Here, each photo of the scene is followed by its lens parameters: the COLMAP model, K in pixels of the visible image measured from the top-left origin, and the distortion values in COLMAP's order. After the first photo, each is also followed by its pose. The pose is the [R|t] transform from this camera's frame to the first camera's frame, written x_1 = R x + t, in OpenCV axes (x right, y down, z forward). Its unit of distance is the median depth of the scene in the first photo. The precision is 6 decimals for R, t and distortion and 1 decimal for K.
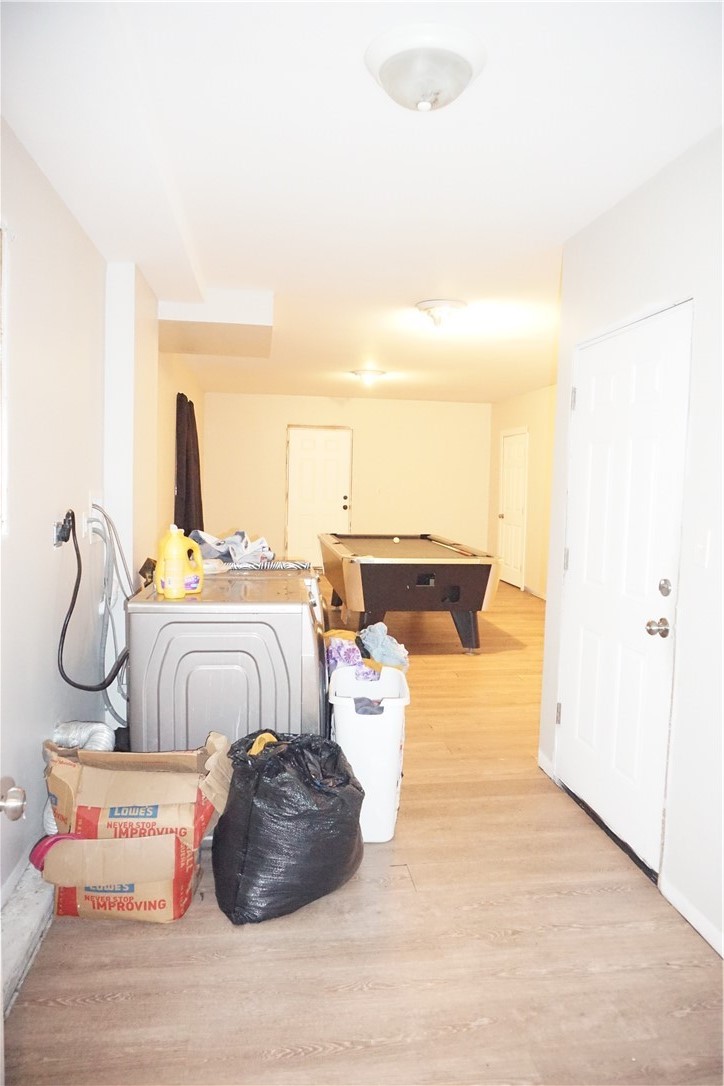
lens RADIAL K [[720.2, 0, 363.8], [0, 720.2, 543.1], [0, 0, 1]] dist [-0.045302, 0.003304]
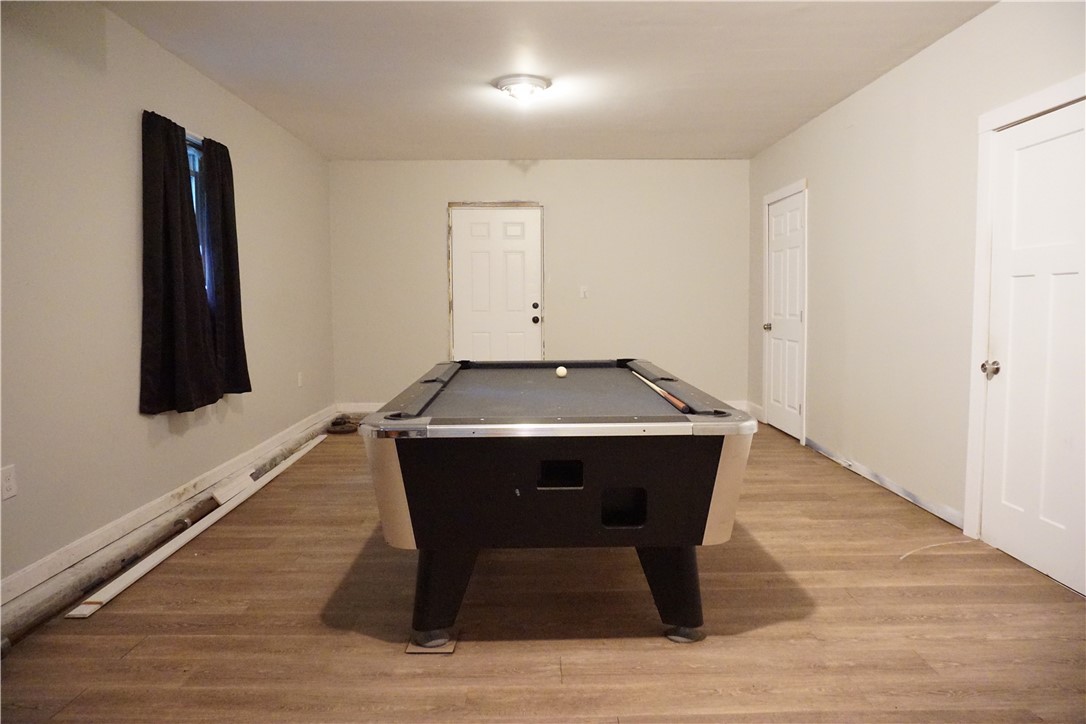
lens RADIAL K [[720.2, 0, 539.0], [0, 720.2, 358.9], [0, 0, 1]] dist [-0.045302, 0.003304]
pose [[0.990920, -0.017159, -0.133354, 0.080303], [0.016135, 0.999831, -0.008756, -0.007045], [0.133482, 0.006525, 0.991030, 0.365069]]
